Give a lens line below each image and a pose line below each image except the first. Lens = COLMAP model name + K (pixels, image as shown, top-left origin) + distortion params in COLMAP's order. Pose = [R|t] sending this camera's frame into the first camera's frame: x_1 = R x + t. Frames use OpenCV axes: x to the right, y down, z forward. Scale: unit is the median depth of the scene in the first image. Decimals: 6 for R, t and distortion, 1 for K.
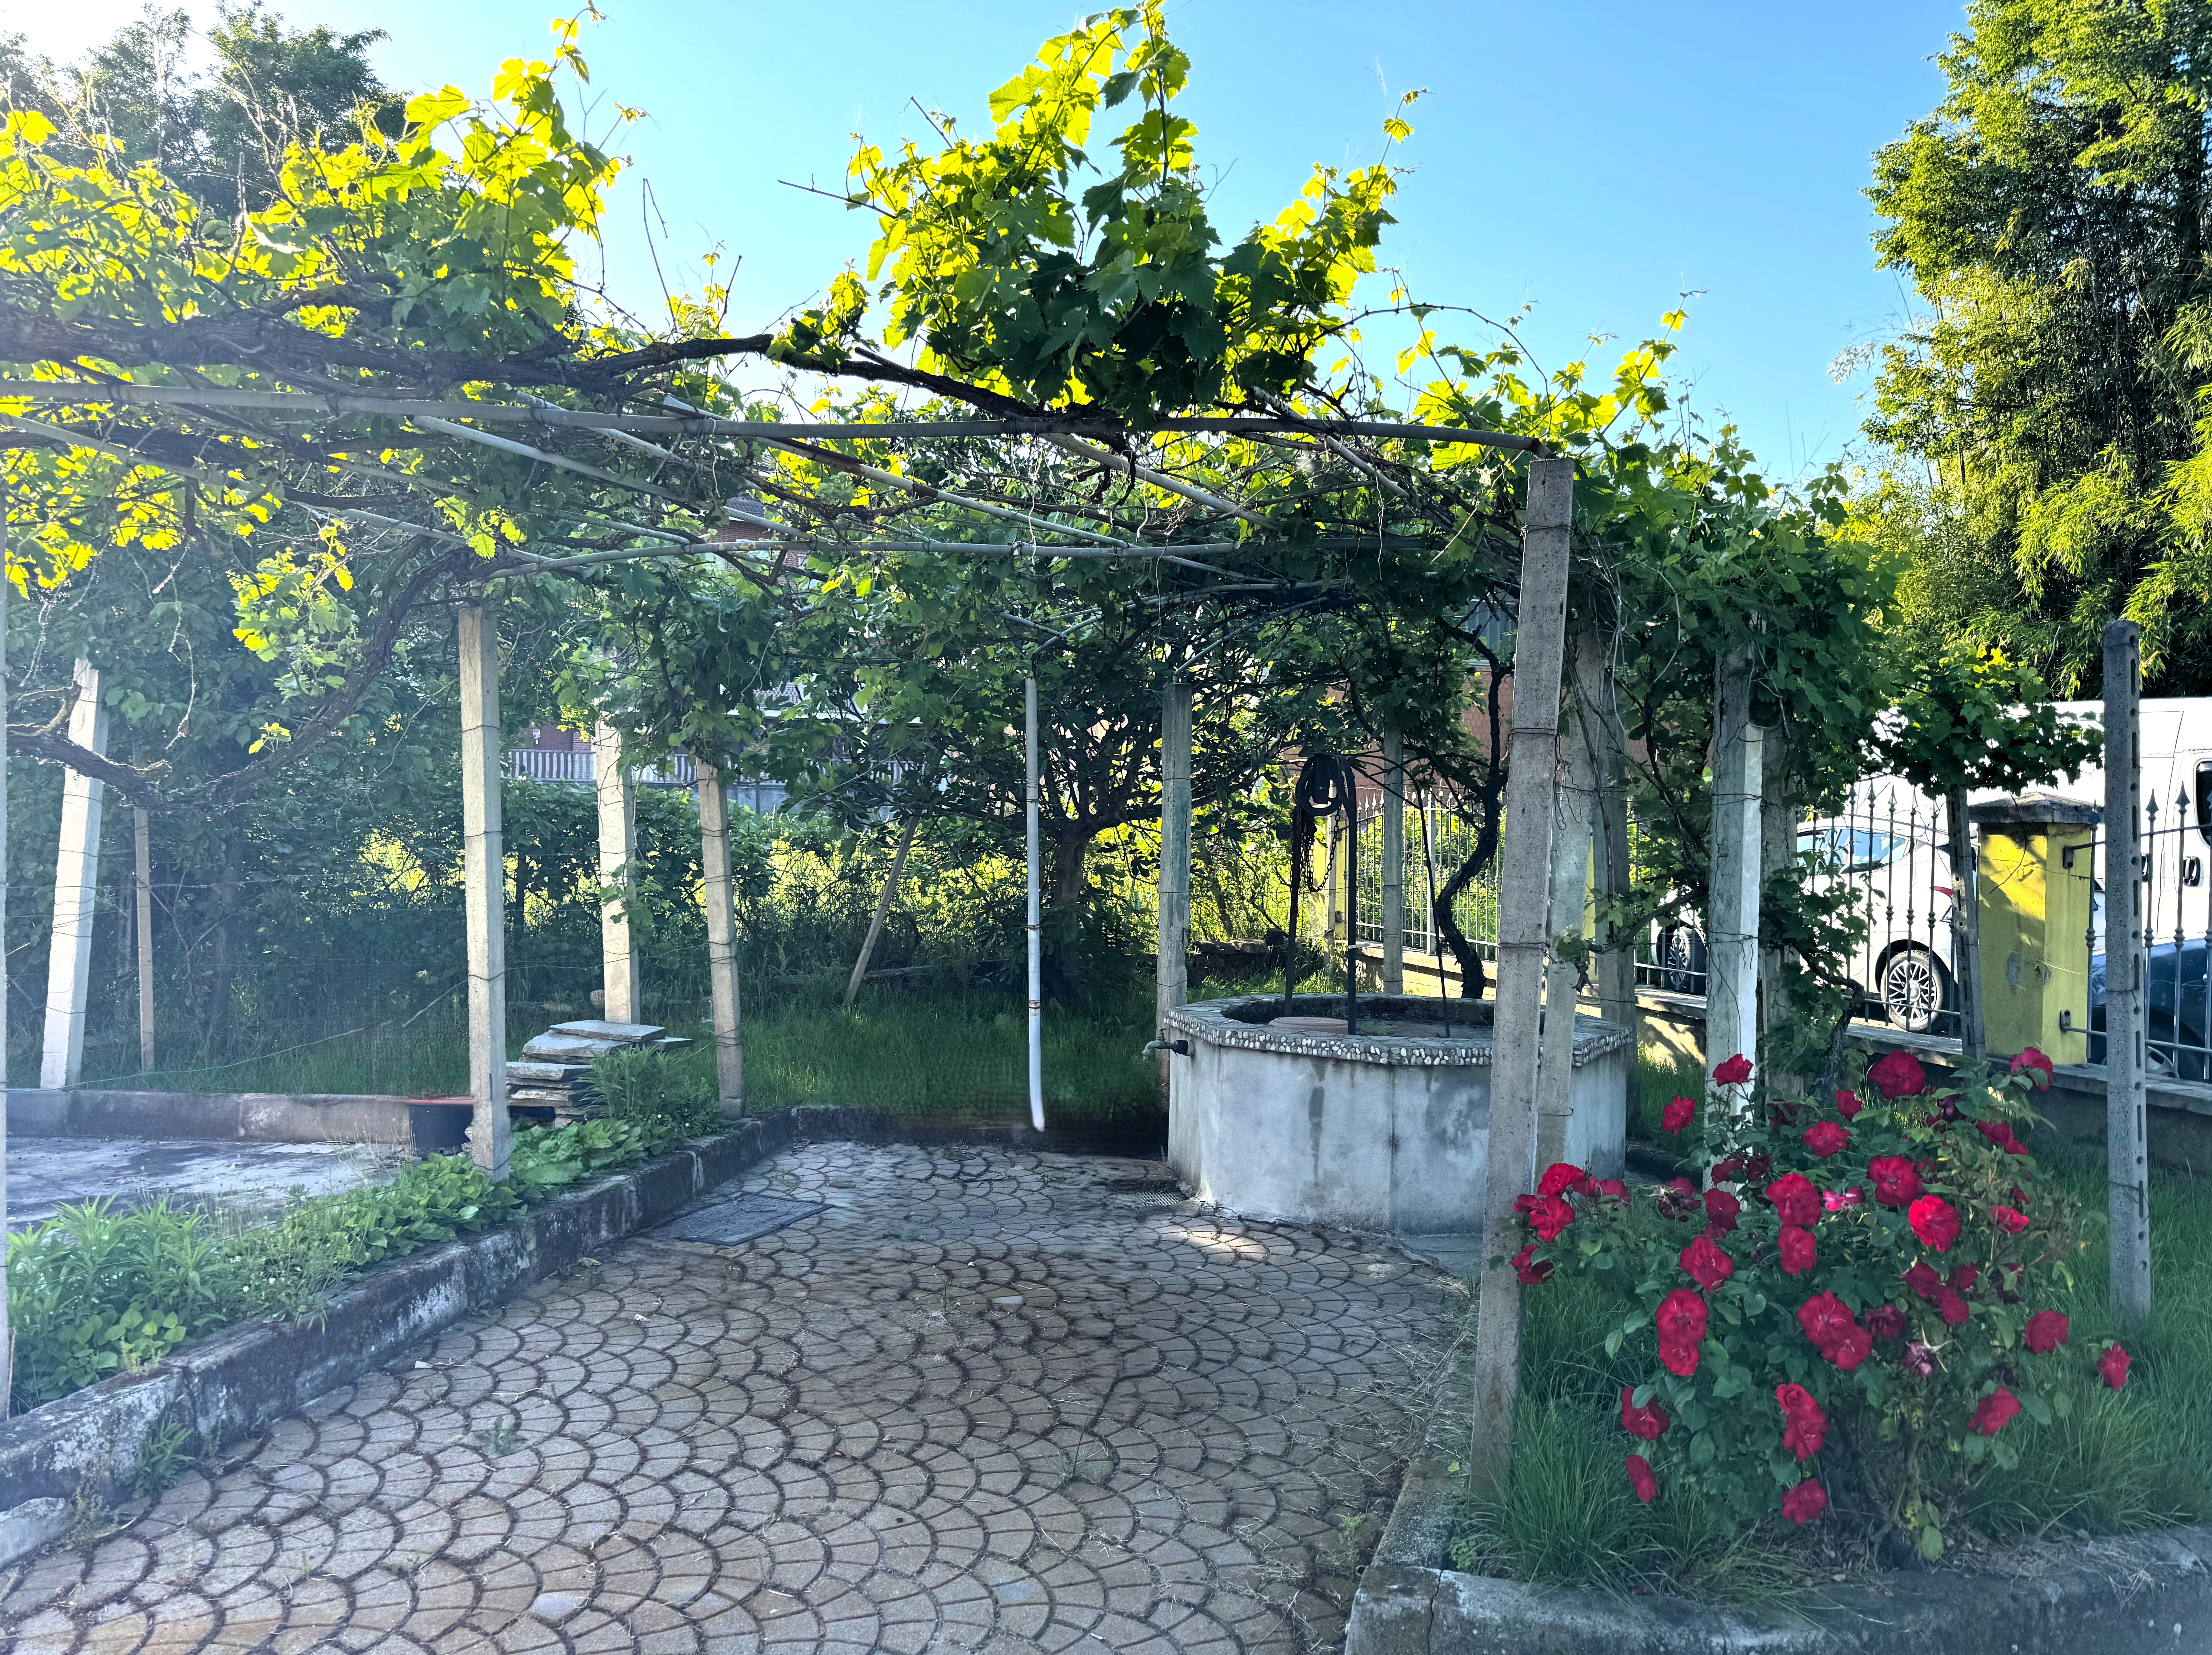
lens RADIAL K [[1549.0, 0, 1106.0], [0, 1549.0, 827.5], [0, 0, 1]] dist [0.101499, -0.163703]
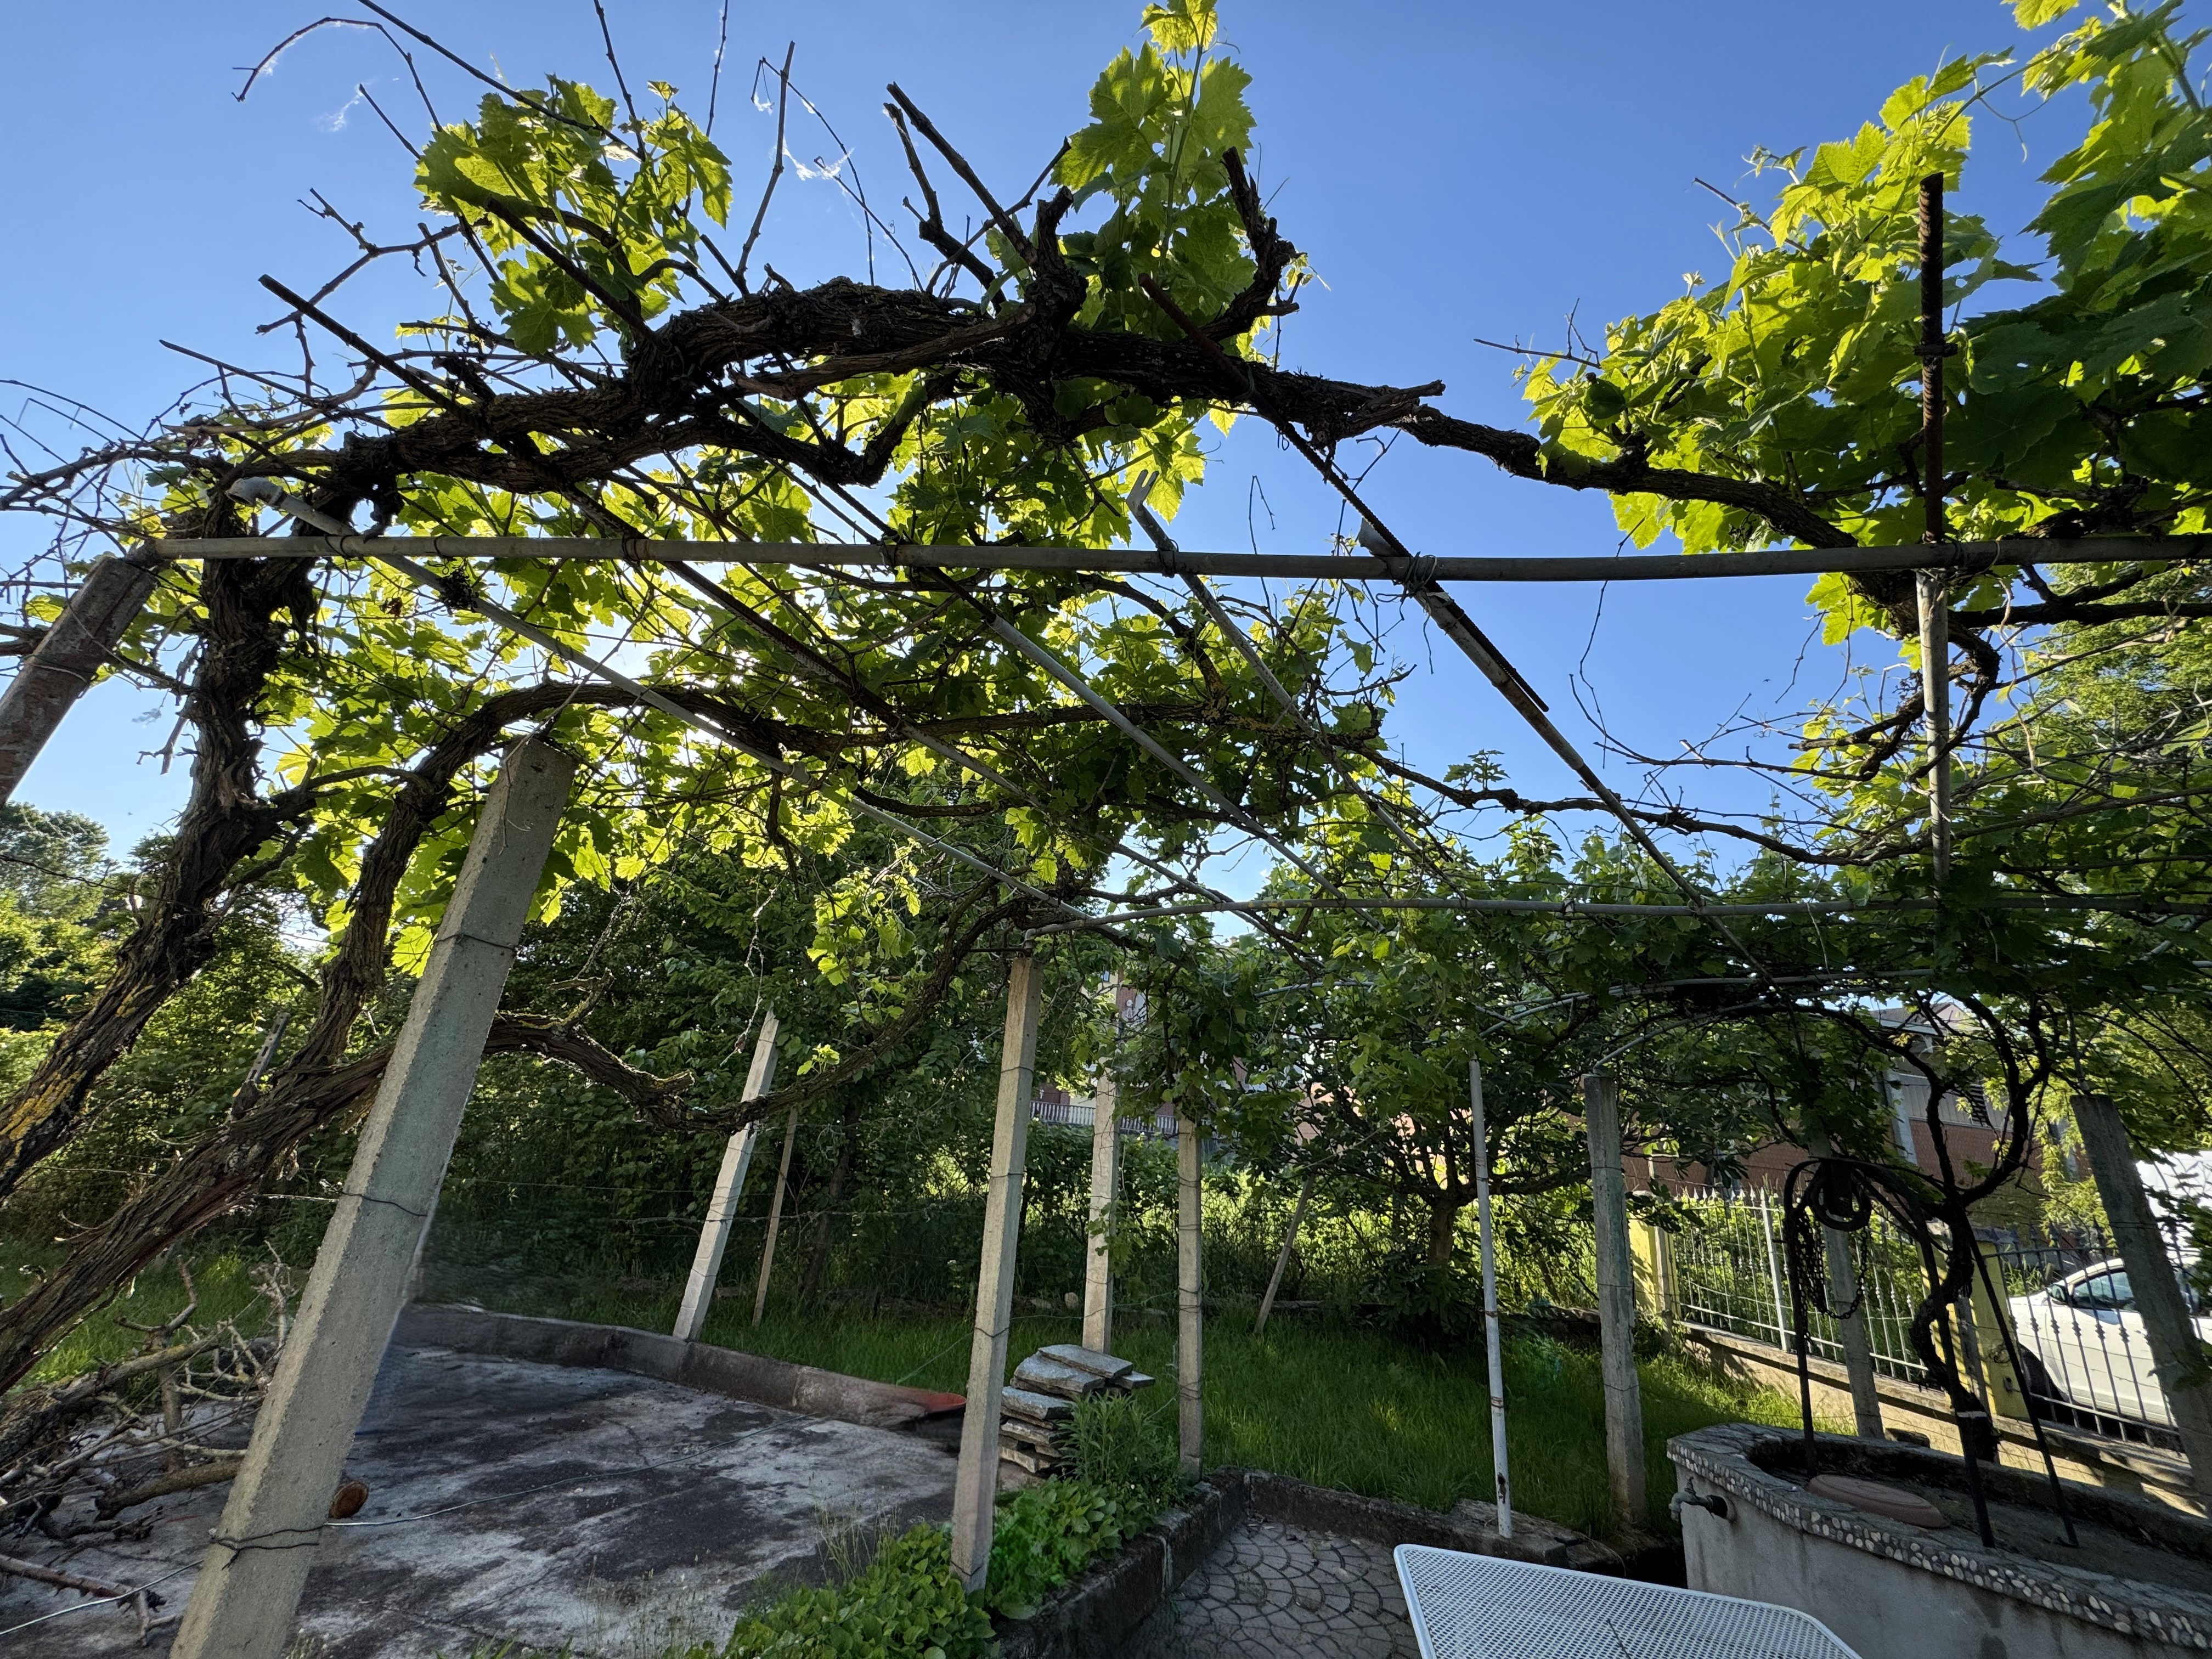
lens RADIAL K [[883.6, 0, 1104.4], [0, 883.6, 827.1], [0, 0, 1]] dist [-0.003403, 0.000143]
pose [[0.959061, -0.013732, -0.282867, -0.122628], [-0.088805, 0.933864, -0.346428, -0.010567], [0.268916, 0.357365, 0.894413, 0.304443]]
